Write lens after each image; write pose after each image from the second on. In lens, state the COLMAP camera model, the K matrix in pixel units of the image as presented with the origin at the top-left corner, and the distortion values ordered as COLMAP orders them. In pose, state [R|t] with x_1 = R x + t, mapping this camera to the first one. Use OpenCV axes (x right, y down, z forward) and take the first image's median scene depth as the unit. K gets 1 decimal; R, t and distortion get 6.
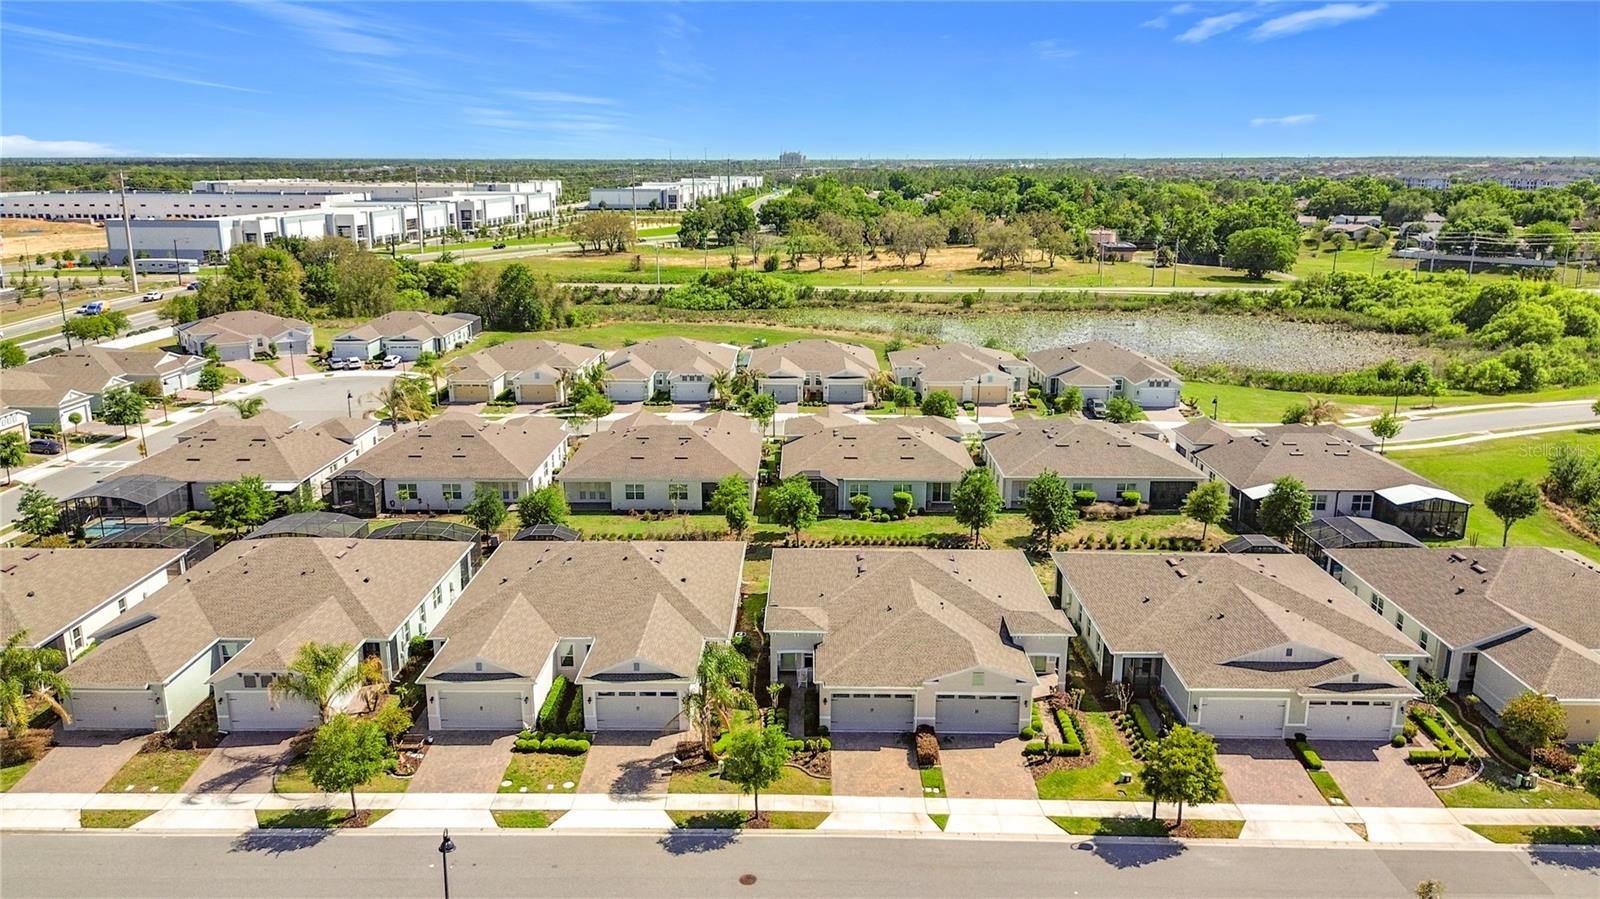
lens RADIAL K [[1149.9, 0, 795.2], [0, 1149.9, 447.4], [0, 0, 1]] dist [0.078780, -0.098336]
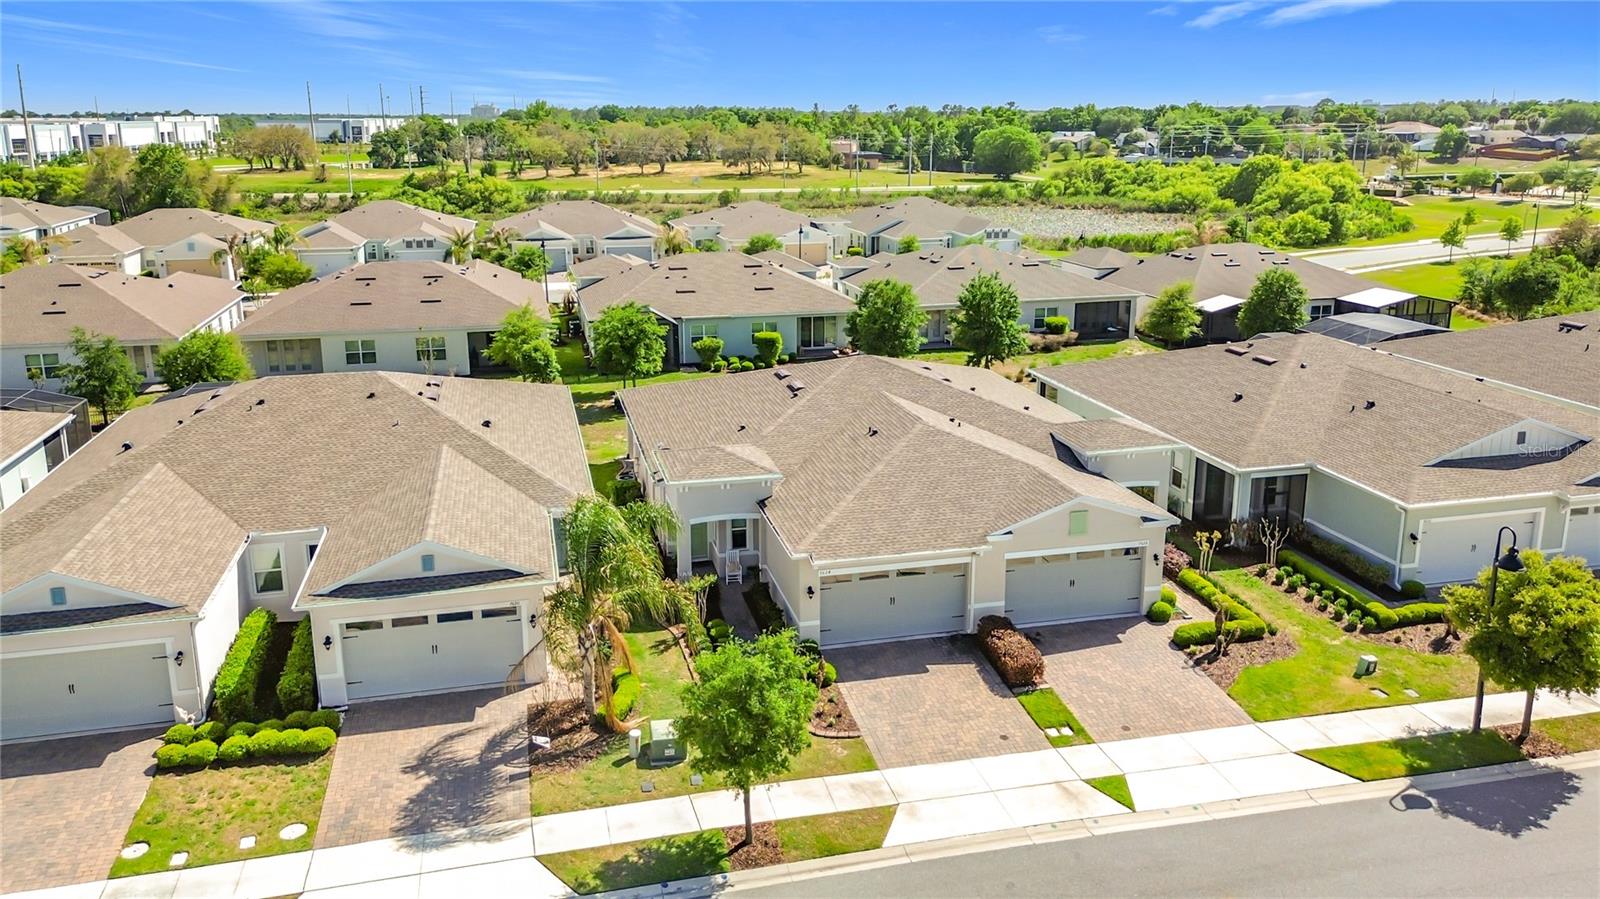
lens RADIAL K [[1165.1, 0, 797.2], [0, 1165.1, 388.0], [0, 0, 1]] dist [0.062799, -0.053521]
pose [[0.968396, -0.060908, 0.241865, -0.066874], [0.064763, 0.997868, -0.008015, 0.085921], [-0.240861, 0.023425, 0.970277, 0.317592]]
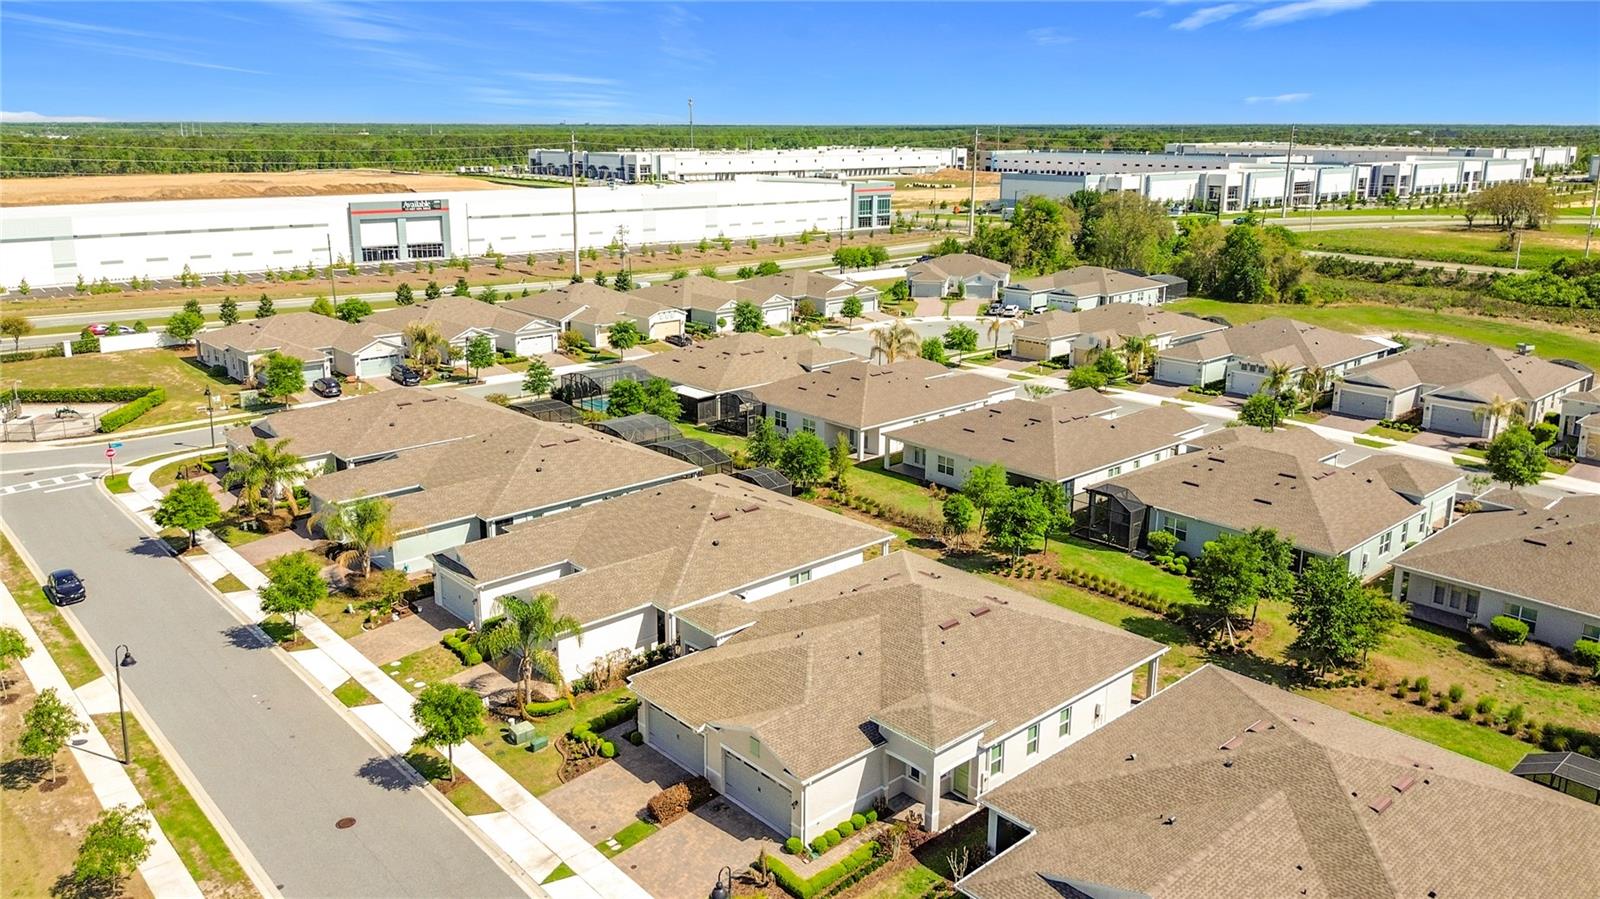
lens RADIAL K [[1158.4, 0, 799.9], [0, 1158.4, 416.1], [0, 0, 1]] dist [0.062313, -0.082982]
pose [[0.679976, 0.179768, -0.710856, 0.446009], [-0.179147, 0.980830, 0.076676, -0.051064], [0.711013, 0.075210, 0.699146, 0.303786]]
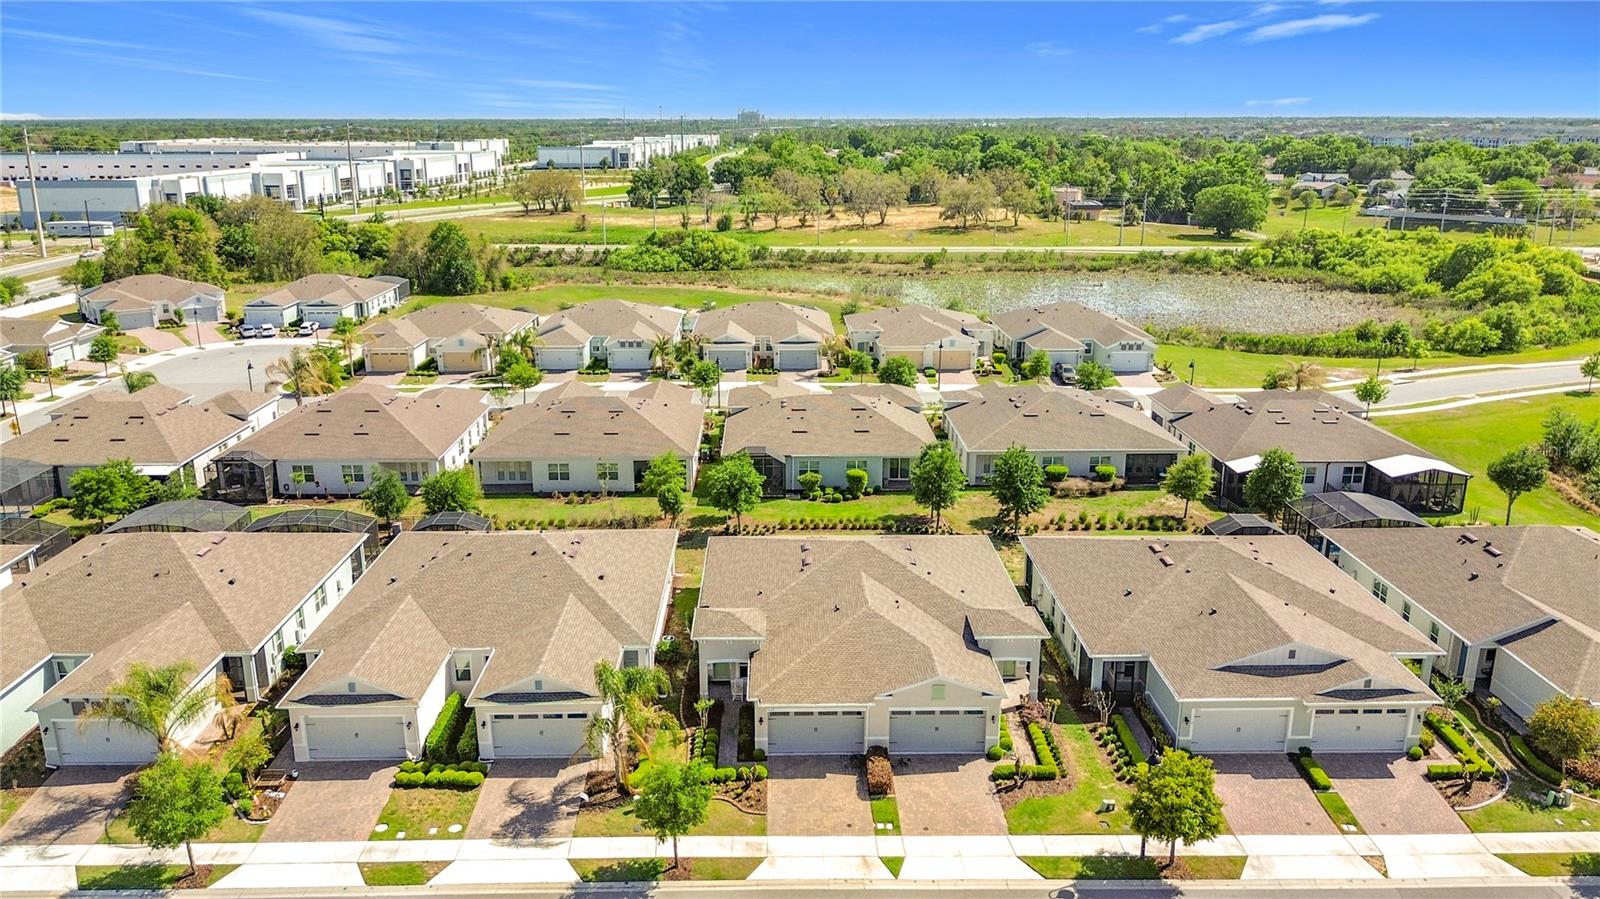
lens RADIAL K [[1166.7, 0, 794.0], [0, 1166.7, 457.0], [0, 0, 1]] dist [0.049403, -0.071672]
pose [[0.999460, -0.010101, 0.031255, 0.016502], [0.008946, 0.999279, 0.036885, -0.005102], [-0.031605, -0.036586, 0.998831, 0.090700]]
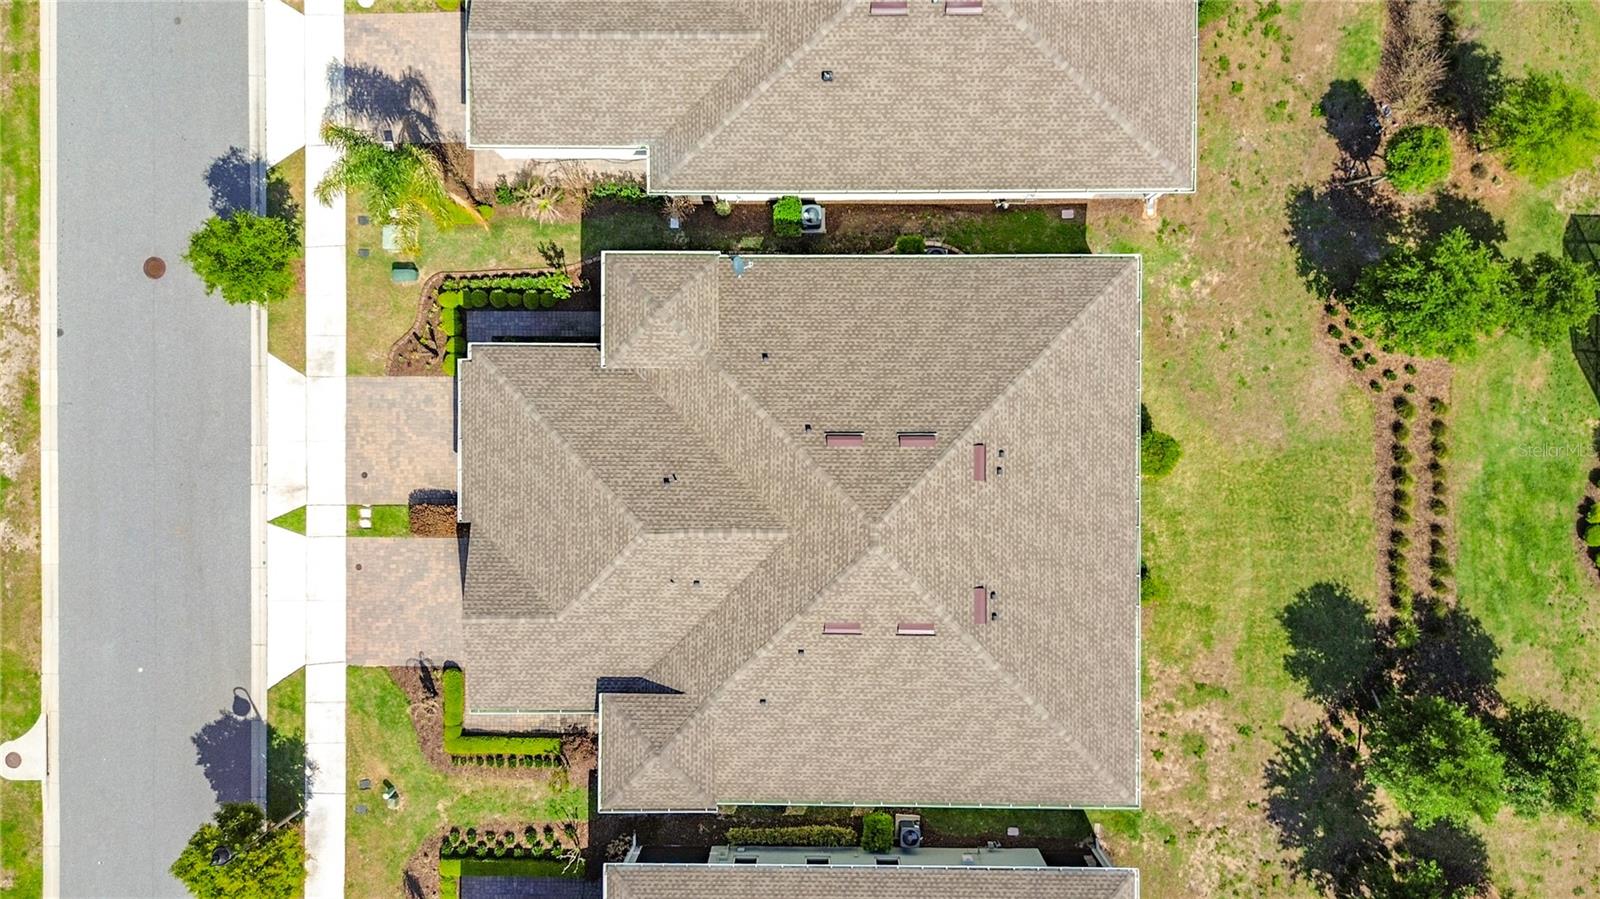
lens RADIAL K [[1210.6, 0, 800.0], [0, 1210.6, 449.5], [0, 0, 1]] dist [0.039984, -0.001507]
pose [[0.010132, 0.999938, 0.004609, 0.045920], [-0.226897, -0.002190, 0.973916, -0.298487], [0.973866, -0.010913, 0.226861, 0.663803]]
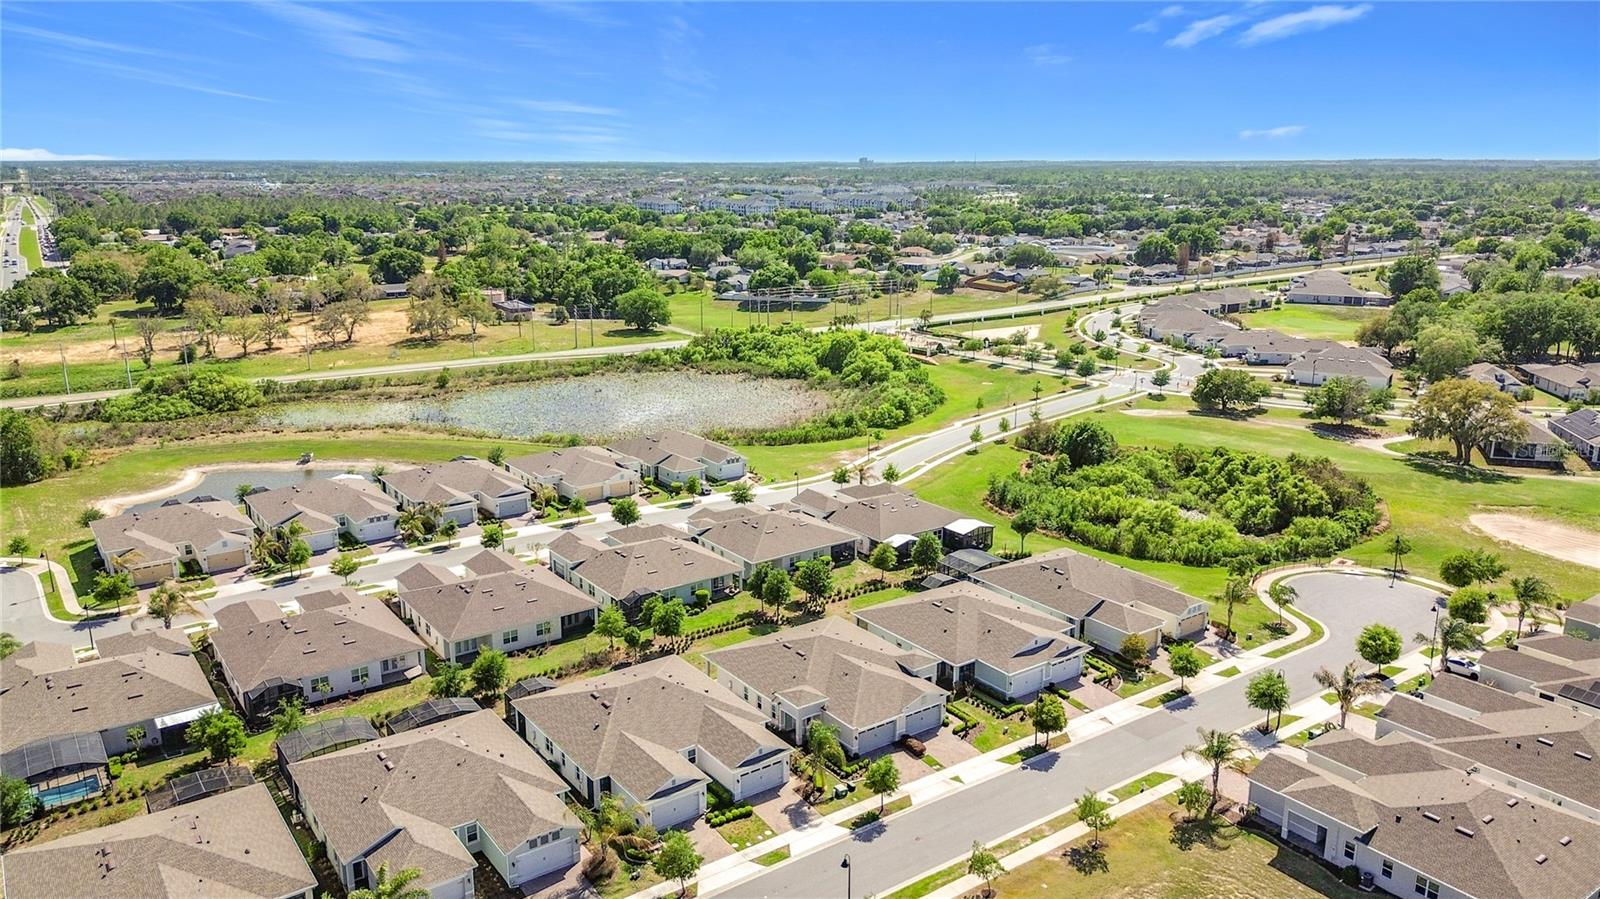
lens RADIAL K [[1150.1, 0, 799.0], [0, 1150.1, 442.0], [0, 0, 1]] dist [0.068580, -0.098097]
pose [[0.803175, -0.140700, 0.578890, -0.621607], [0.144215, 0.988729, 0.040222, -0.186152], [-0.578025, 0.051179, 0.814413, -0.222159]]
